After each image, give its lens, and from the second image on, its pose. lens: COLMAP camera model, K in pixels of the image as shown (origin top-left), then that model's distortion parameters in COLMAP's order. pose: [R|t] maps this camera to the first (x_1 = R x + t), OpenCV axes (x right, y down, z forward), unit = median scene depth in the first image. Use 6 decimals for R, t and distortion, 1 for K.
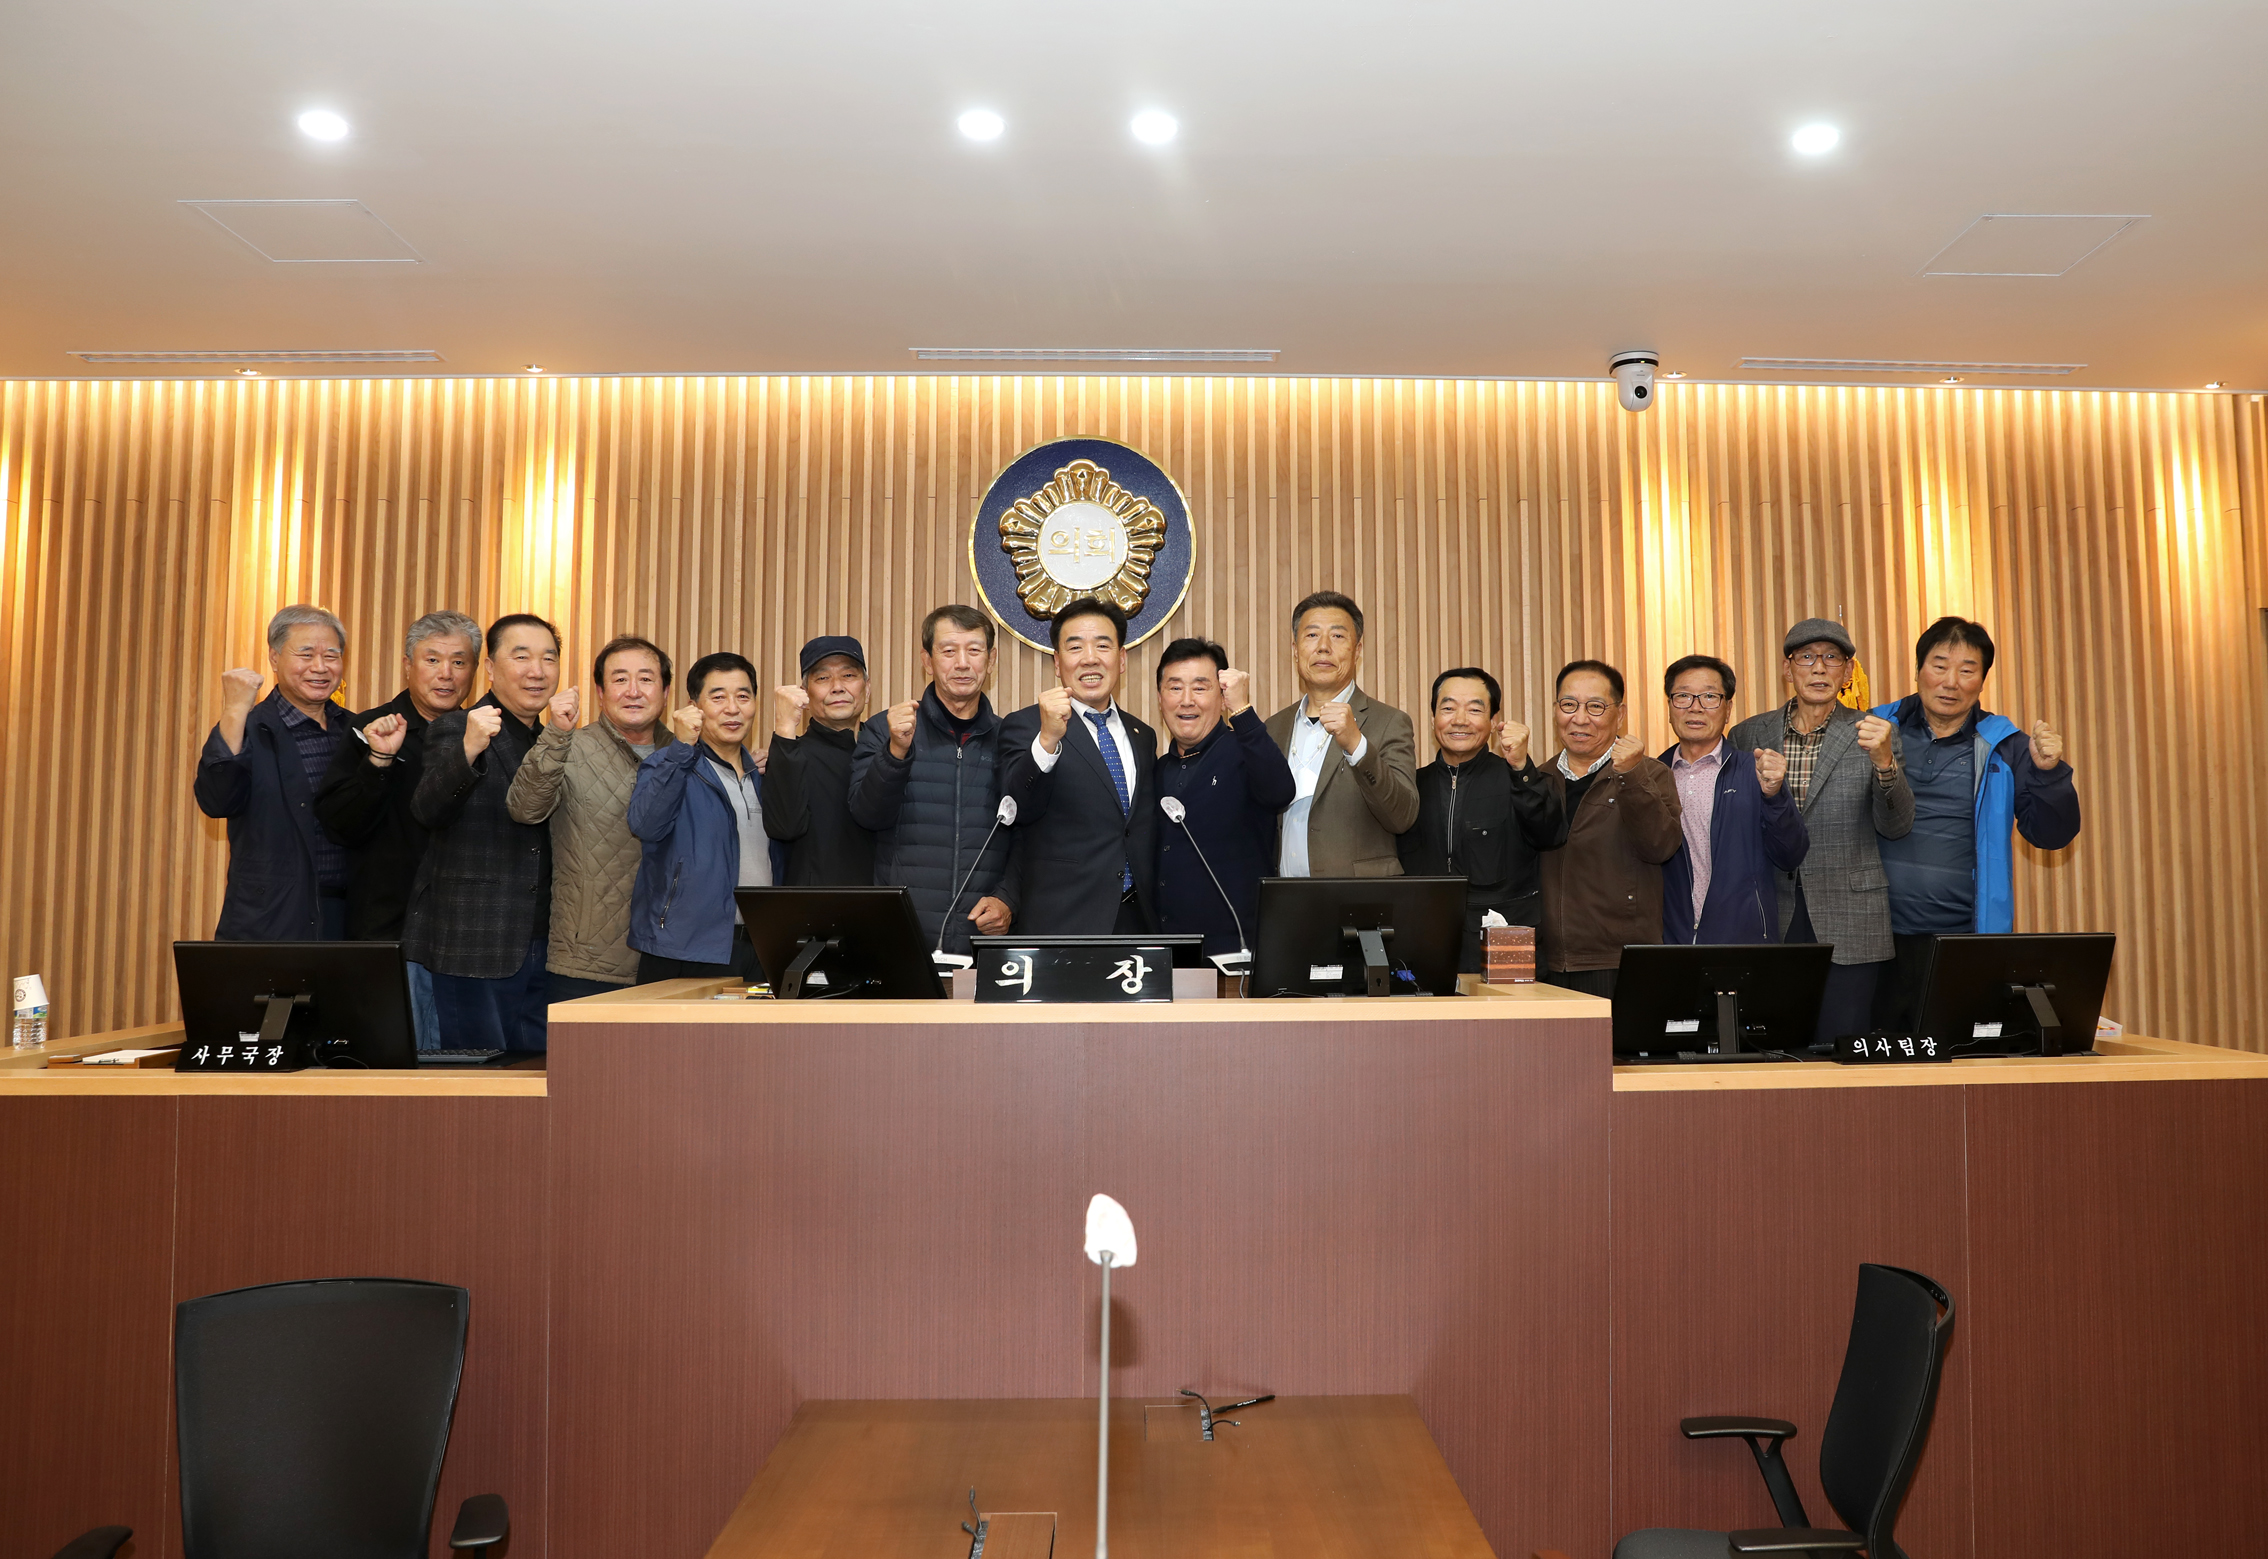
lens RADIAL K [[1419.4, 0, 1172.4], [0, 1419.4, 765.9], [0, 0, 1]] dist [-0.028872, -0.004569]
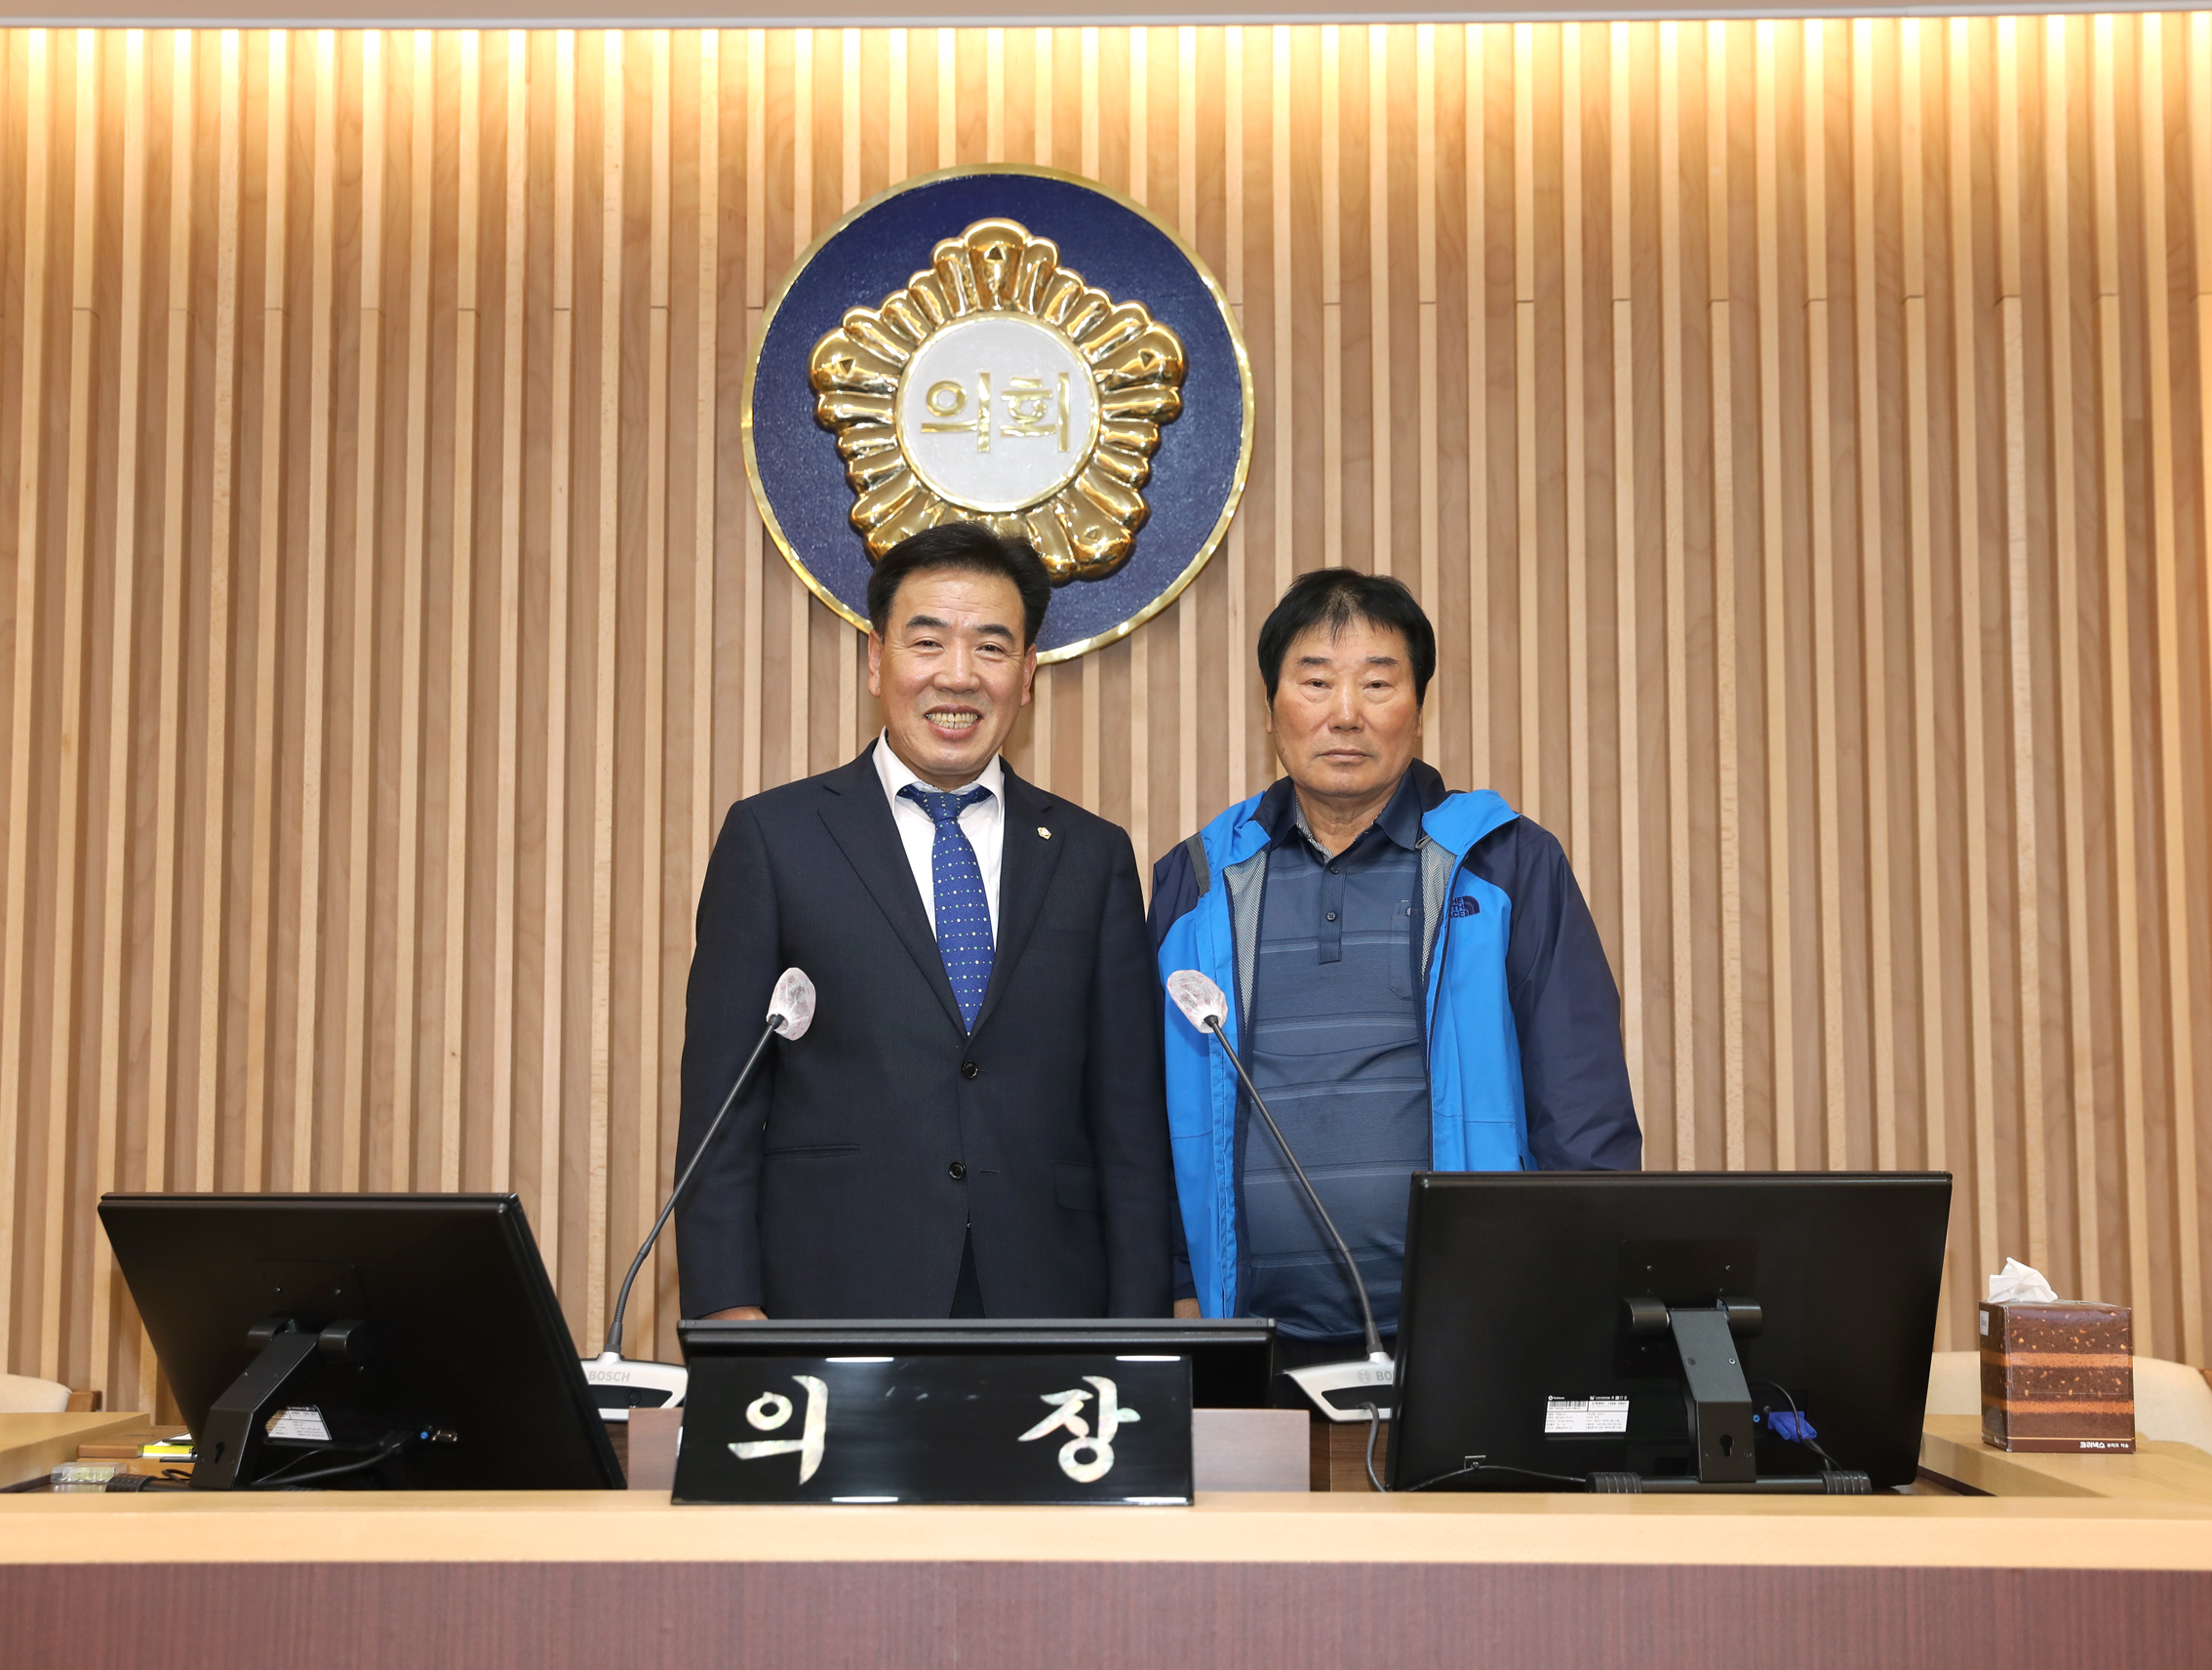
lens RADIAL K [[3141.7, 0, 1059.4], [0, 3141.7, 834.4], [0, 0, 1]] dist [0.076991, 0.000000]
pose [[0.998974, -0.001929, -0.045253, 0.002154], [0.000778, 0.999676, -0.025430, 0.006896], [0.045287, 0.025369, 0.998652, 0.115999]]
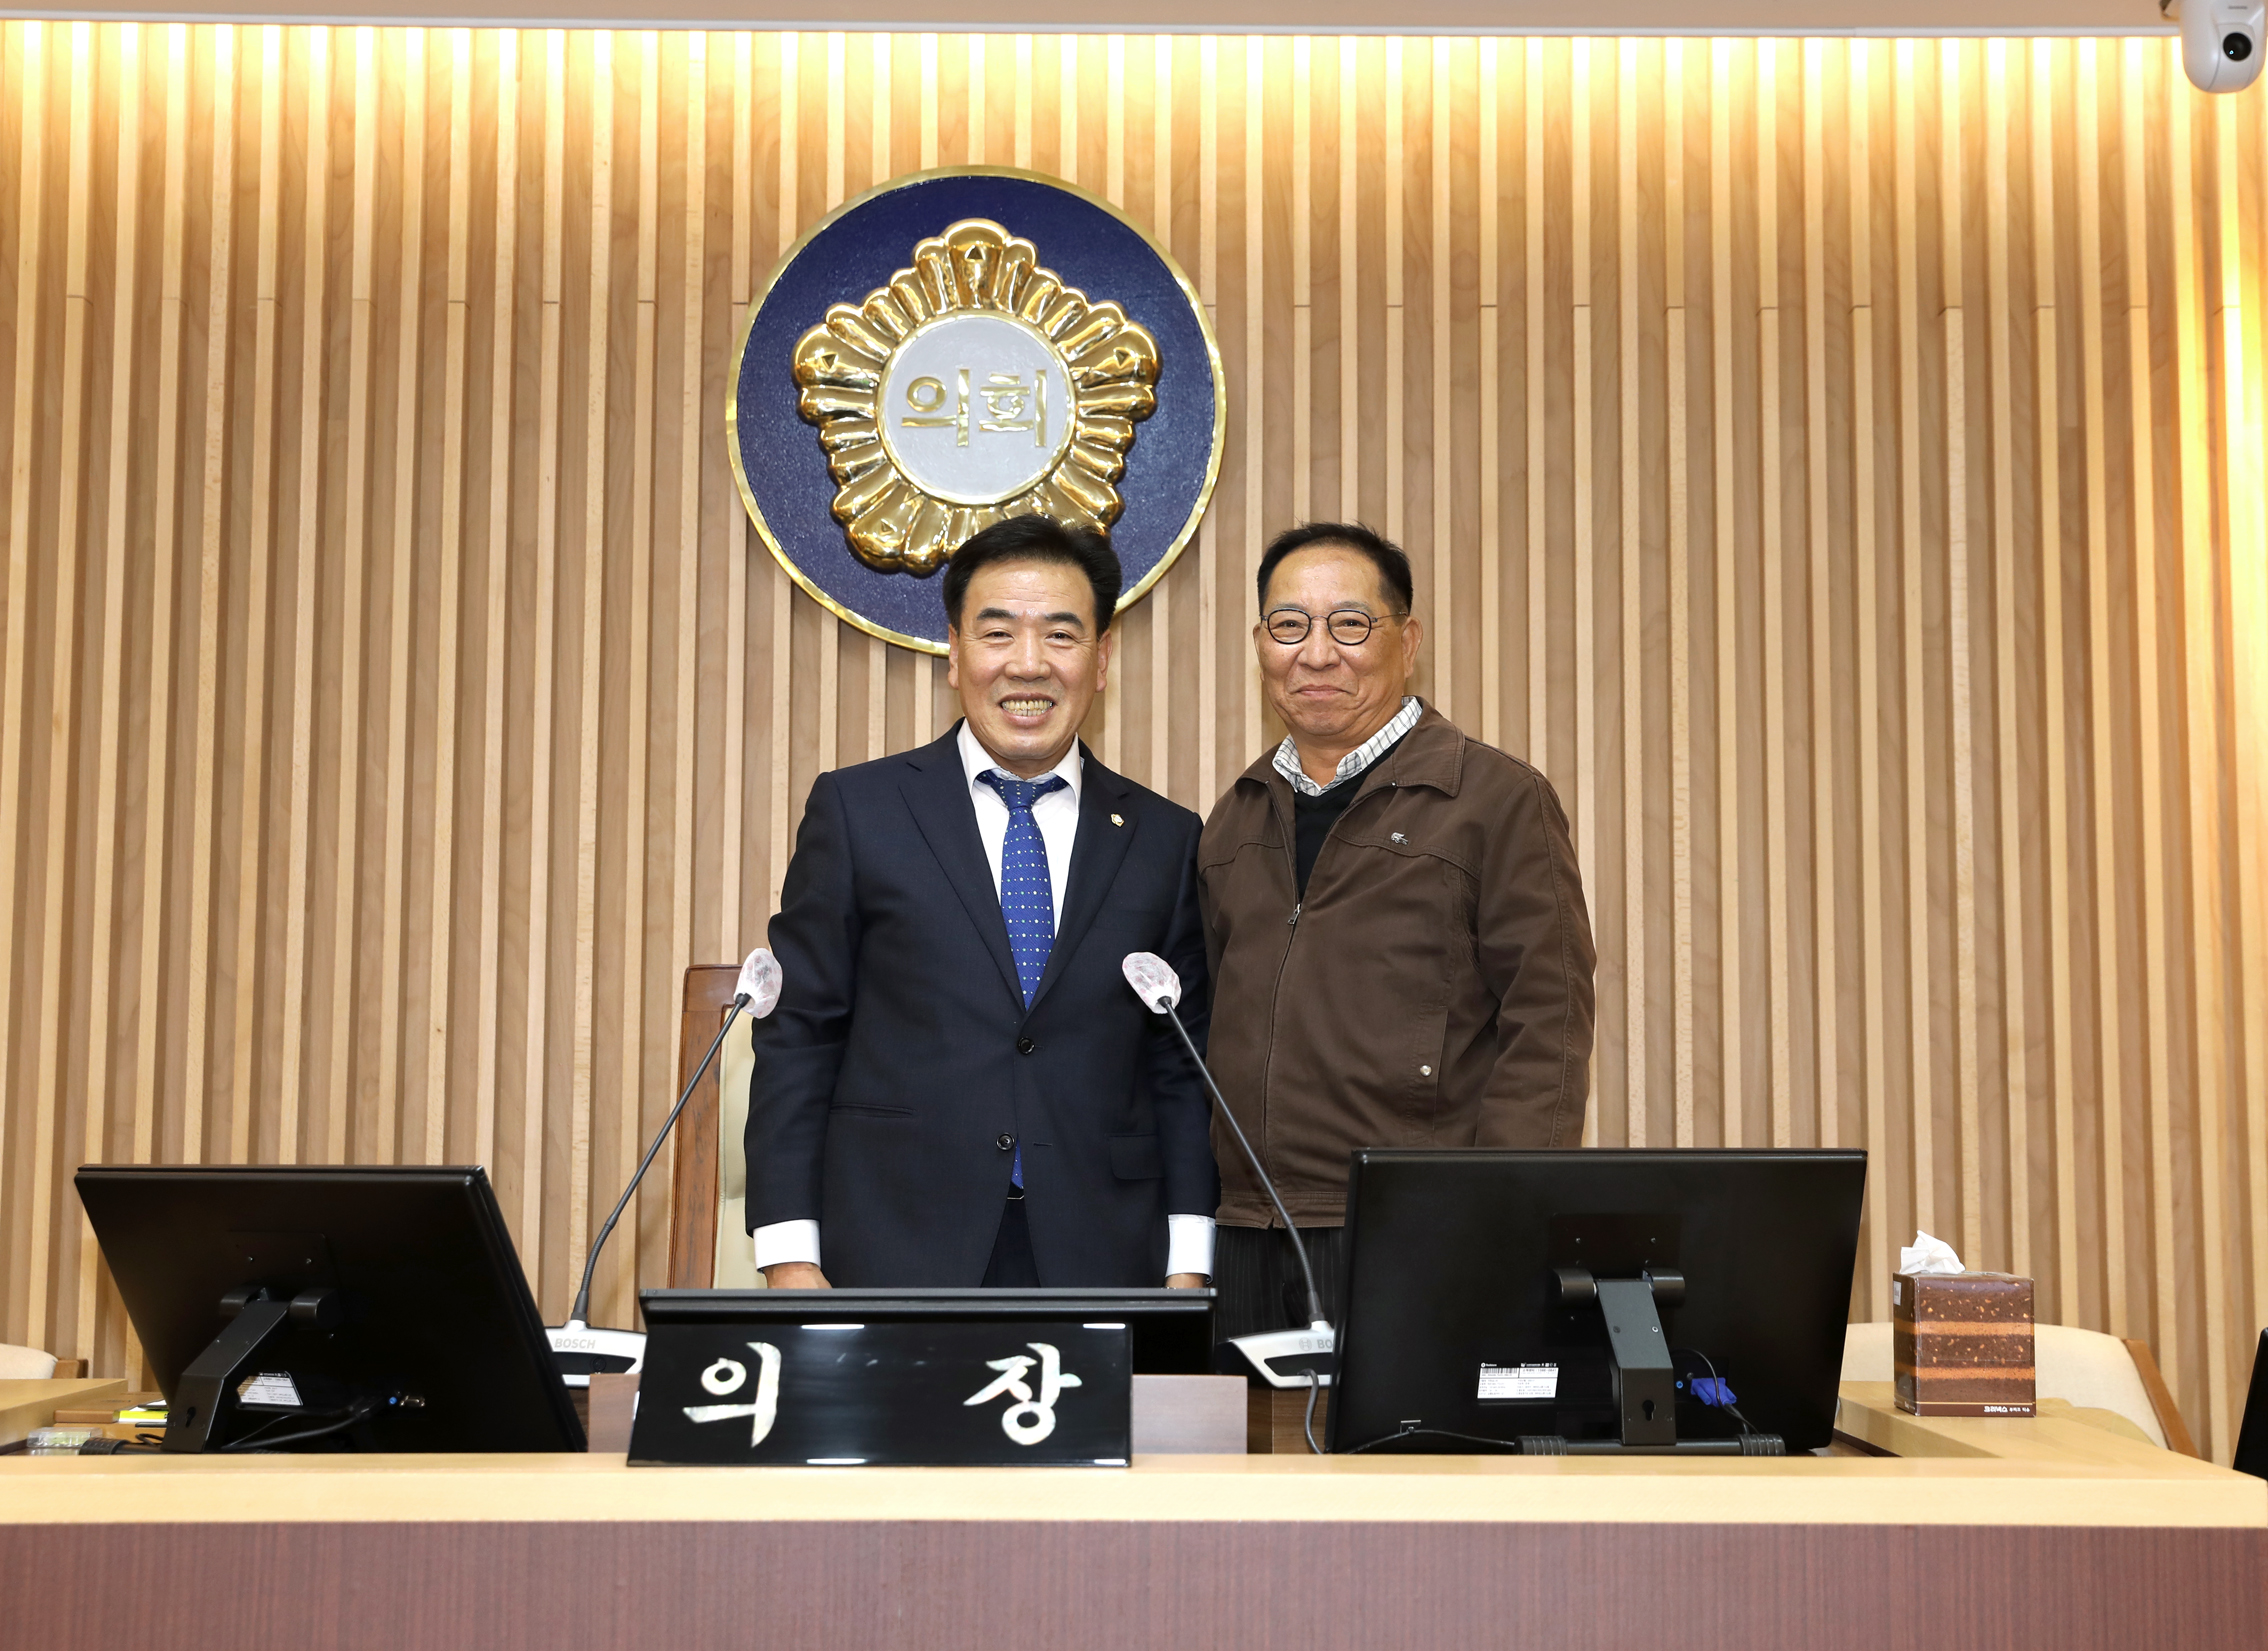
lens RADIAL K [[3060.3, 0, 1129.3], [0, 3060.3, 823.1], [0, 0, 1]] dist [0.065613, 0.000000]
pose [[0.999871, 0.004559, -0.015380, 0.009008], [-0.004930, 0.999697, -0.024135, 0.006383], [0.015266, 0.024207, 0.999590, 0.108123]]
